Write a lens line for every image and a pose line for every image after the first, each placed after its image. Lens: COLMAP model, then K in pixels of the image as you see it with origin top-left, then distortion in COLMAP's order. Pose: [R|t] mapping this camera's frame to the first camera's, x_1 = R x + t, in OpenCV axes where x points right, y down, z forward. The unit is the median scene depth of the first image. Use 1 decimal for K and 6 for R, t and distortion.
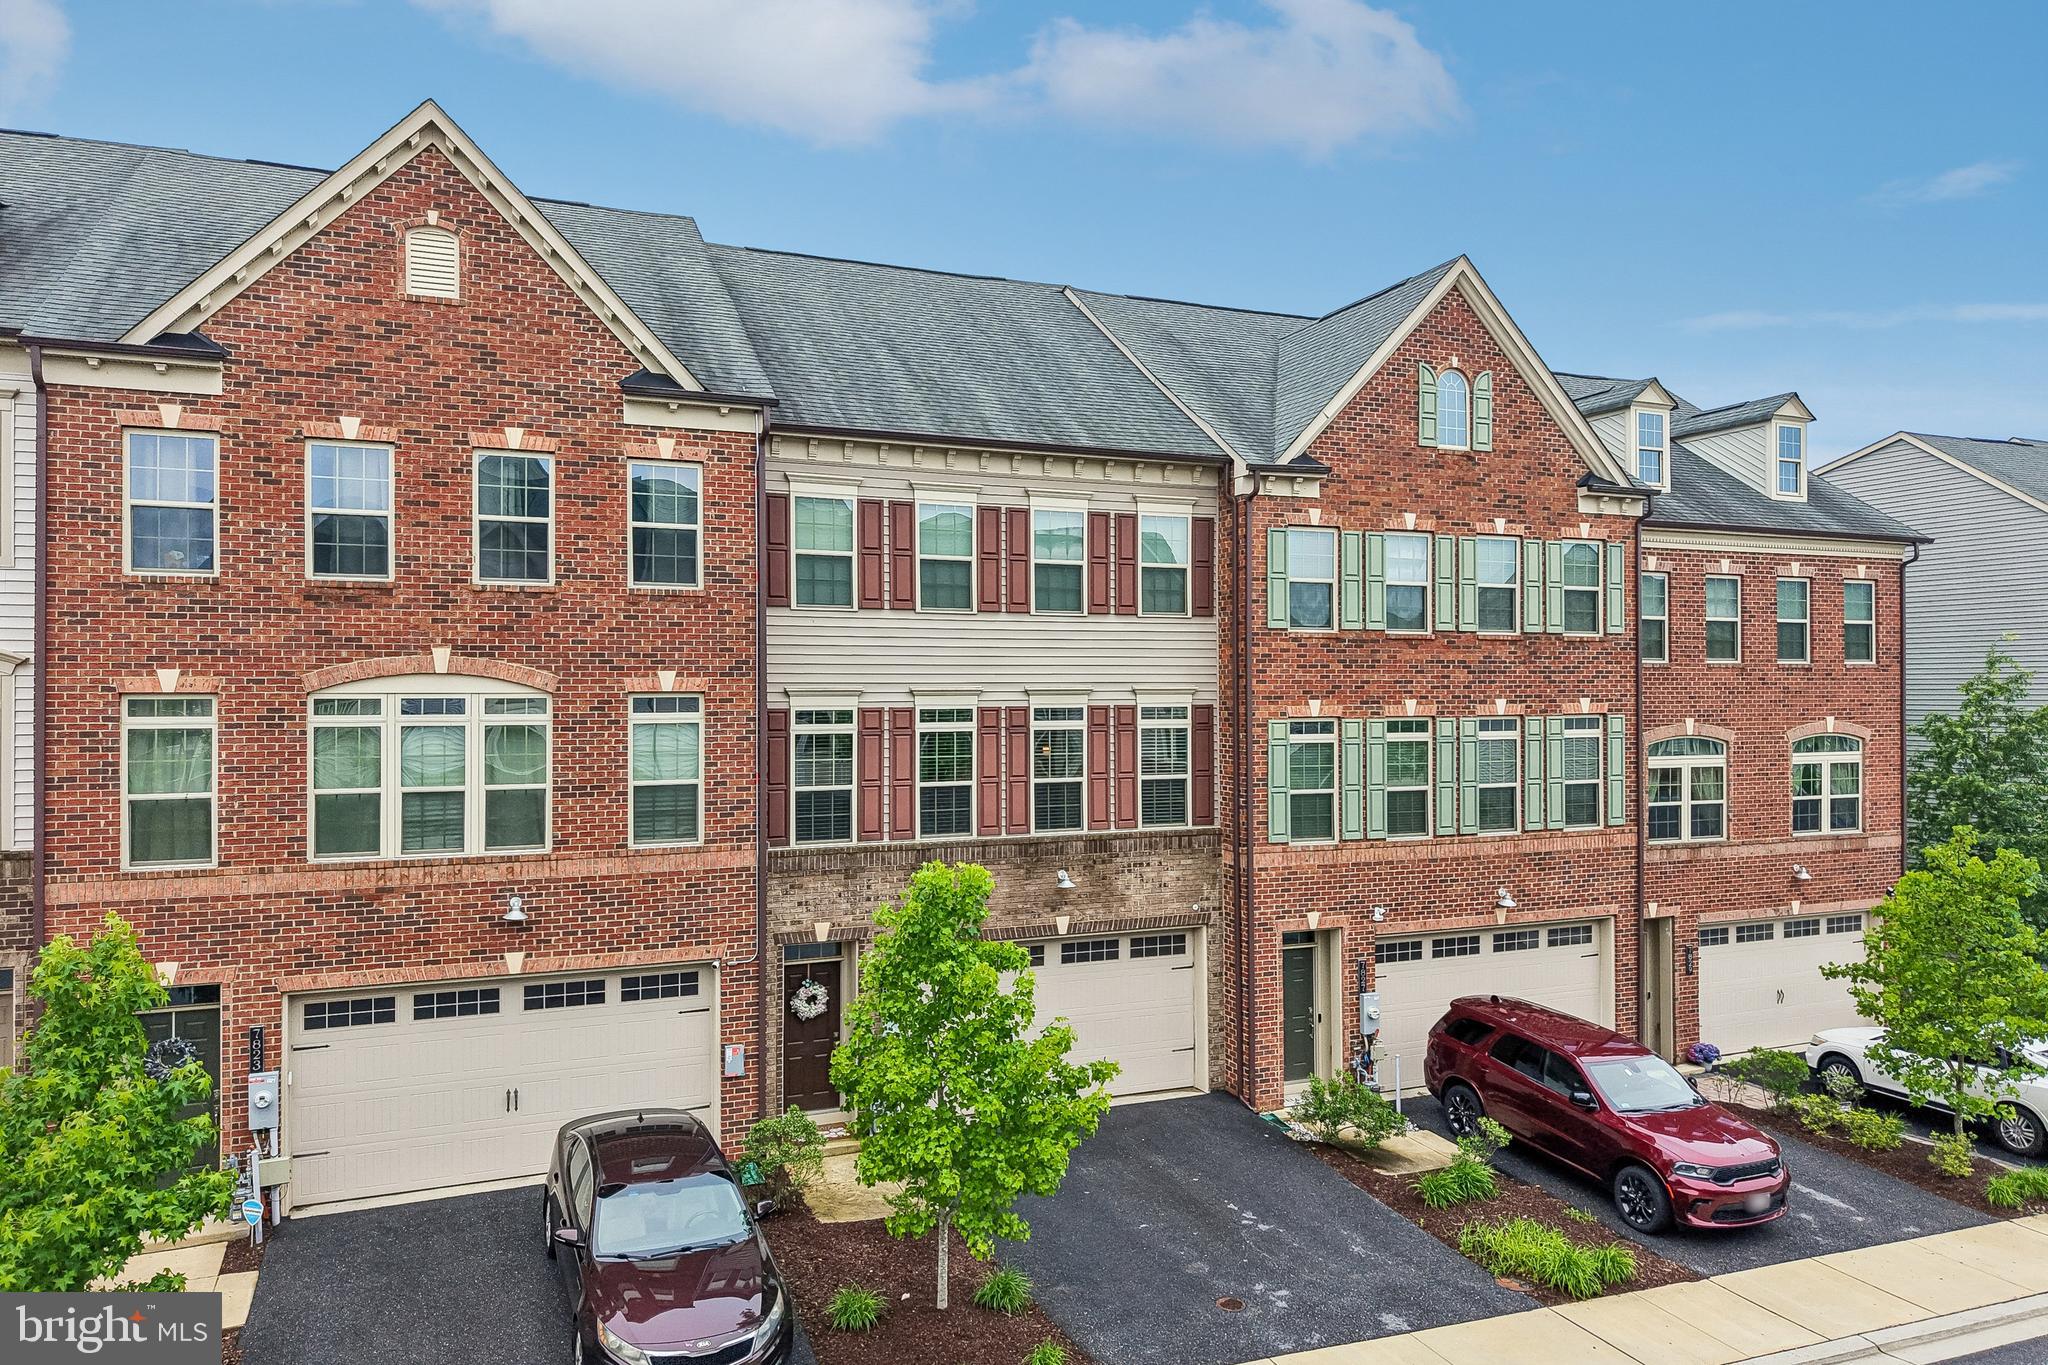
lens RADIAL K [[1345.4, 0, 1024.0], [0, 1345.4, 682.5], [0, 0, 1]] dist [0.067436, -0.065423]
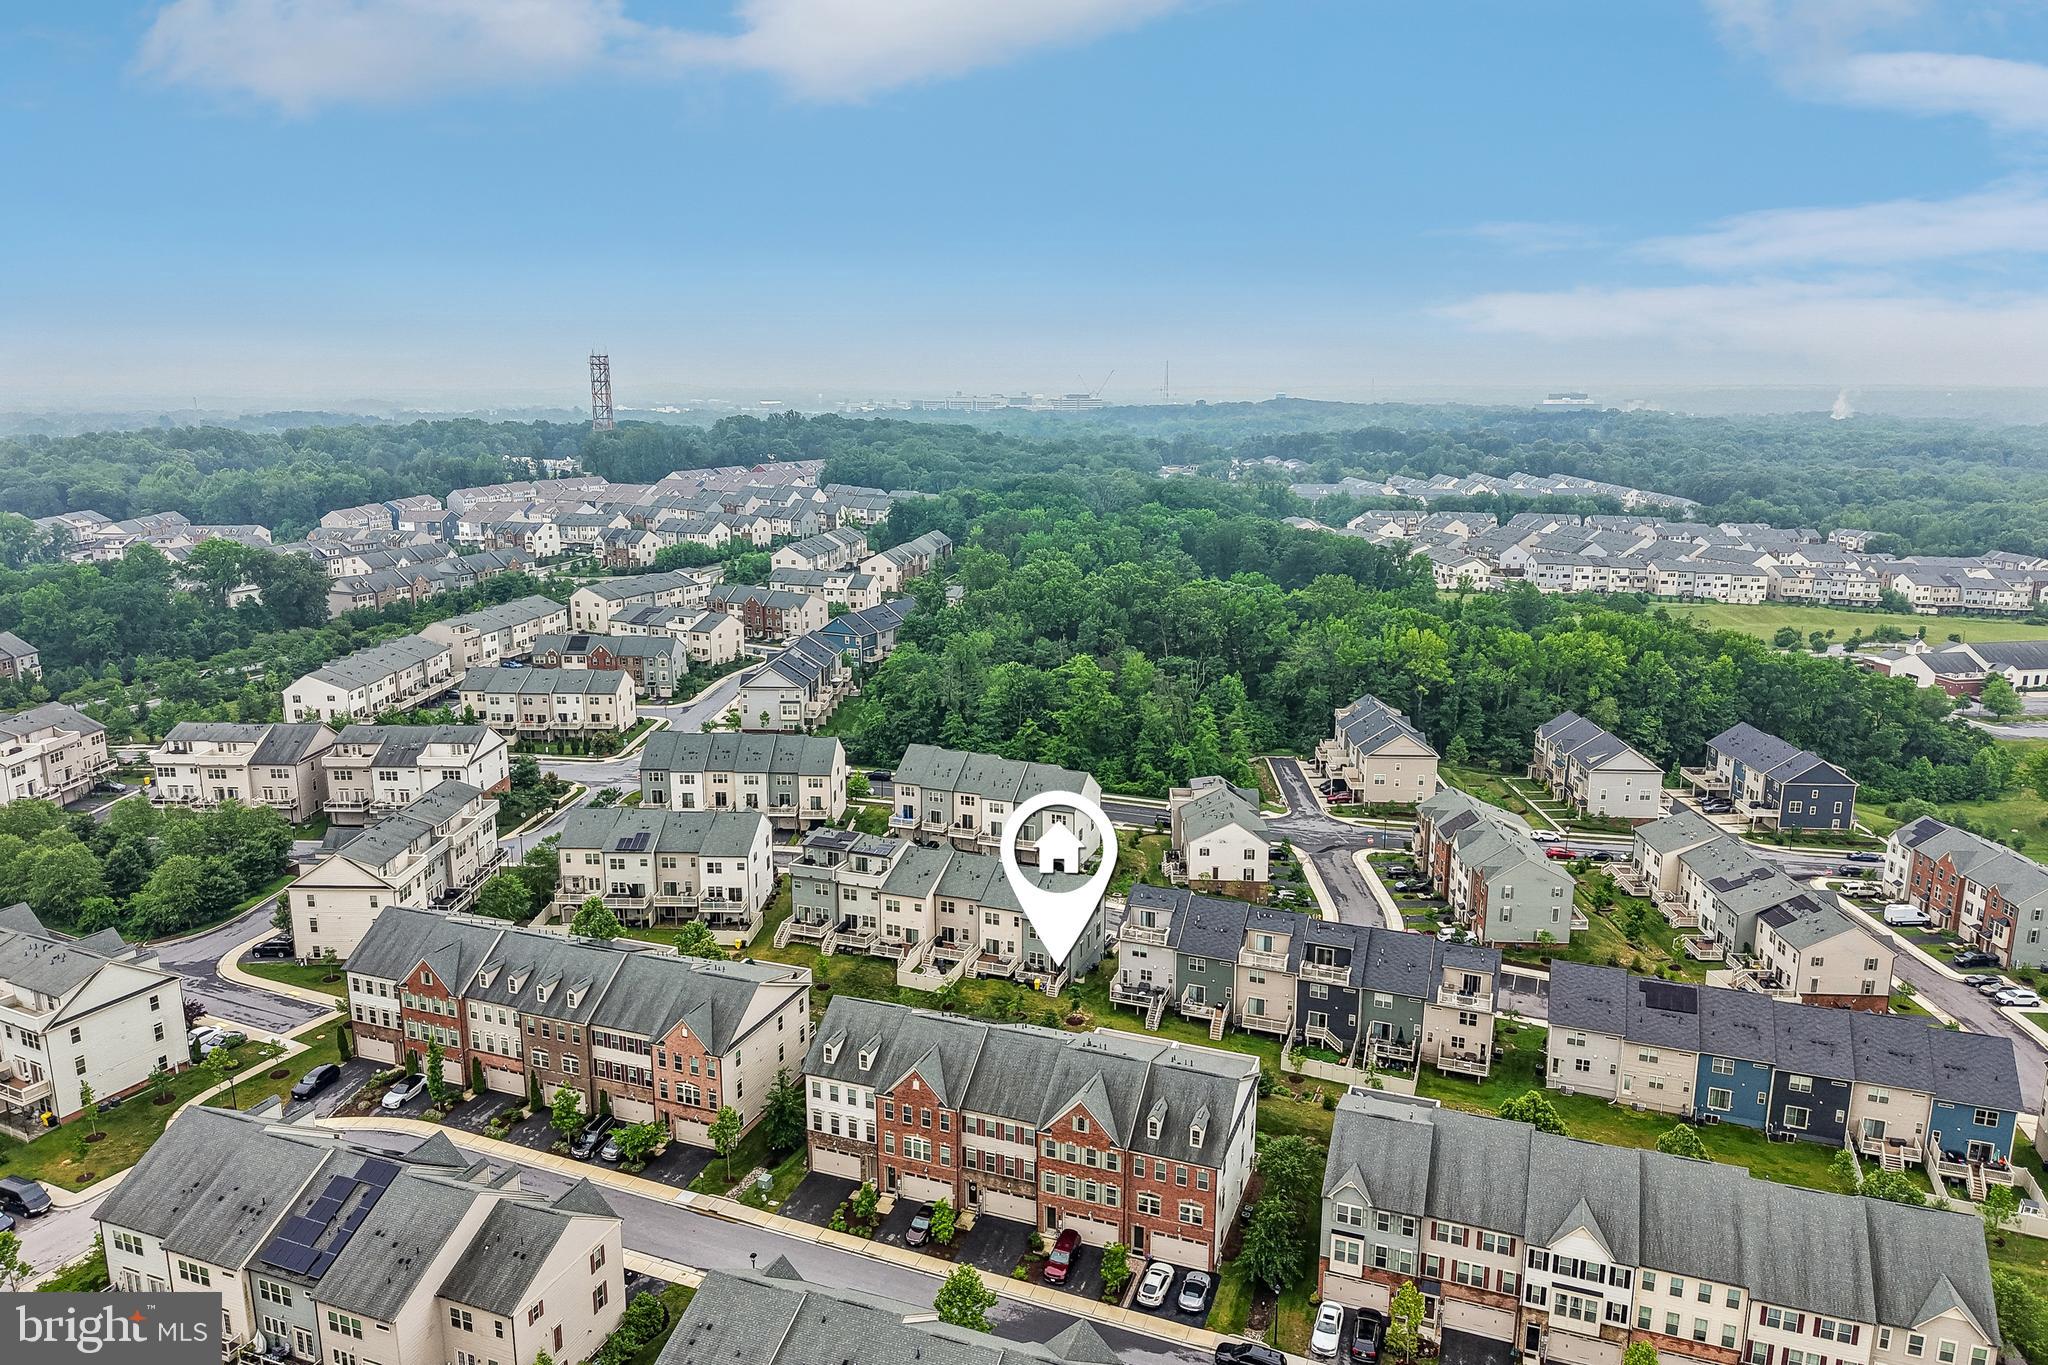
lens RADIAL K [[1345.4, 0, 1024.0], [0, 1345.4, 682.5], [0, 0, 1]] dist [0.067436, -0.065423]
pose [[0.734965, 0.151356, -0.660998, 3.858035], [0.002863, 0.974070, 0.226228, -3.505281], [0.678099, -0.168162, 0.715474, -2.970070]]
